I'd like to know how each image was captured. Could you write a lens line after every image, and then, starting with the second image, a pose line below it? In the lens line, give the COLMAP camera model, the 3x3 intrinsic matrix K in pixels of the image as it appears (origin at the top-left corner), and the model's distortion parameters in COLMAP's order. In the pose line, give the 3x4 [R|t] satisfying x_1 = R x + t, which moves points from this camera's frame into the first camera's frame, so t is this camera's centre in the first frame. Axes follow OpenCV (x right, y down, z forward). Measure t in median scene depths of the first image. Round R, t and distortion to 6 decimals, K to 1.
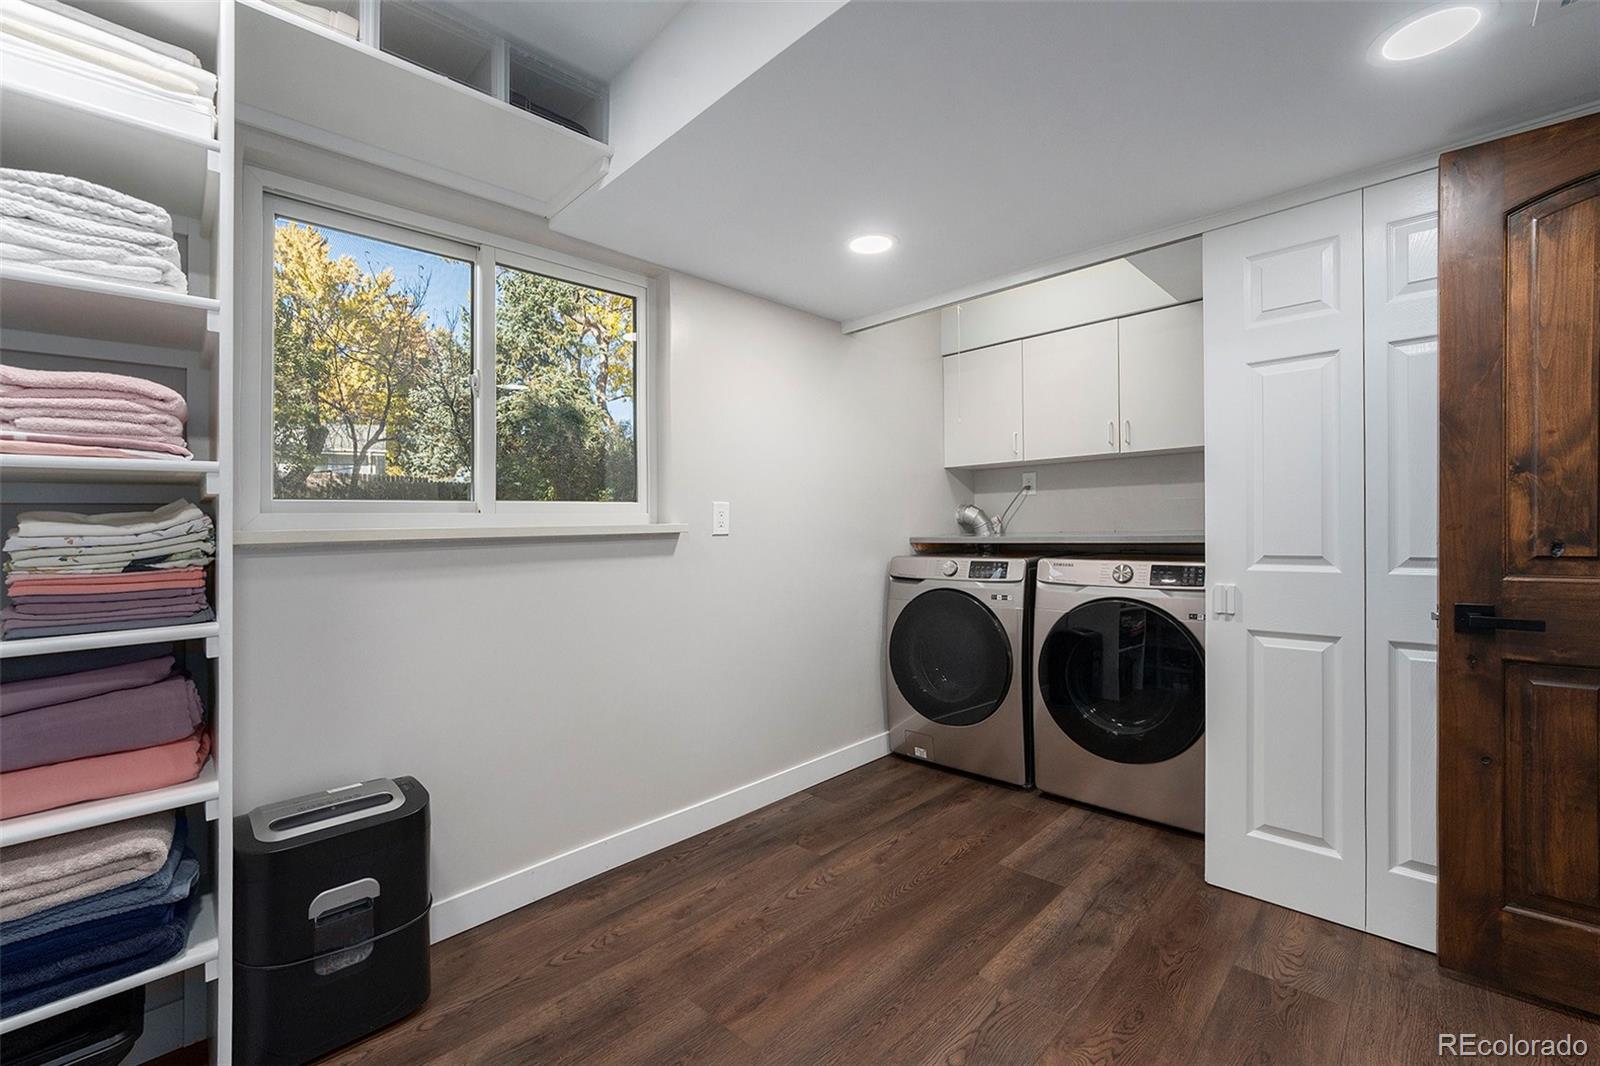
lens RADIAL K [[663.9, 0, 801.5], [0, 663.9, 533.4], [0, 0, 1]] dist [-0.022342, 0.002009]
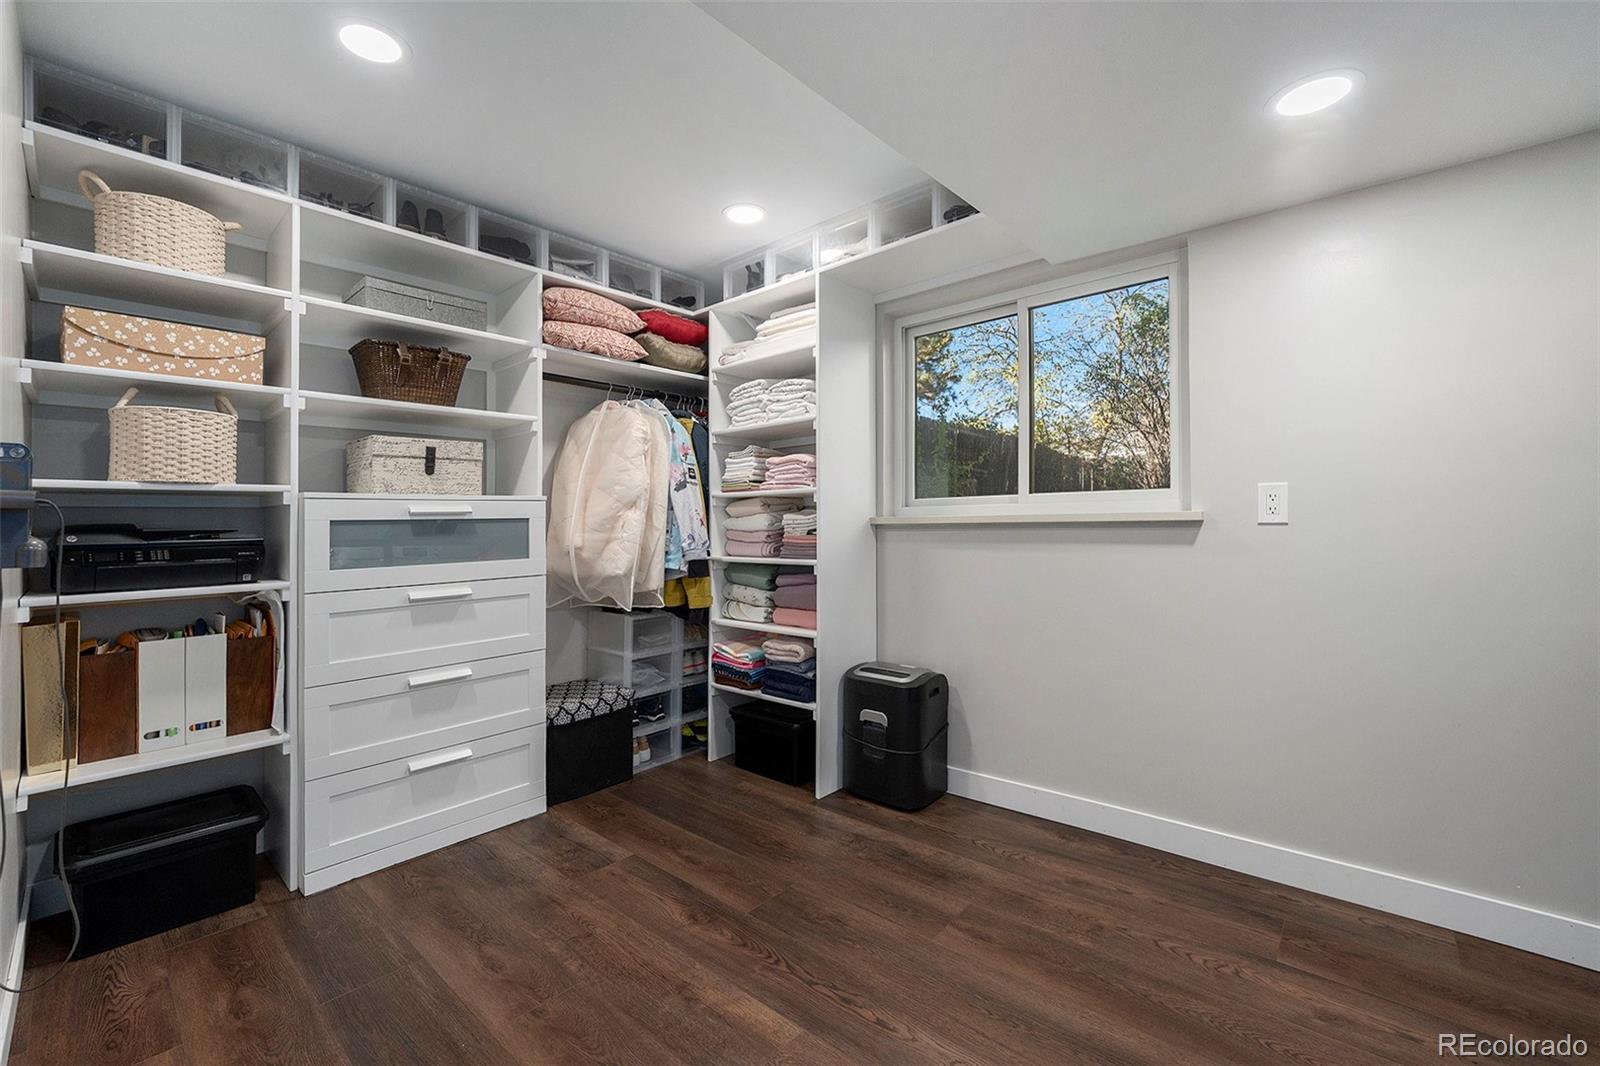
lens RADIAL K [[663.9, 0, 800.3], [0, 663.9, 518.5], [0, 0, 1]] dist [-0.022342, 0.002009]
pose [[0.070003, 0.013087, -0.997461, 0.820621], [0.002255, 0.999909, 0.013277, -0.020168], [0.997544, -0.003179, 0.069967, 0.483616]]
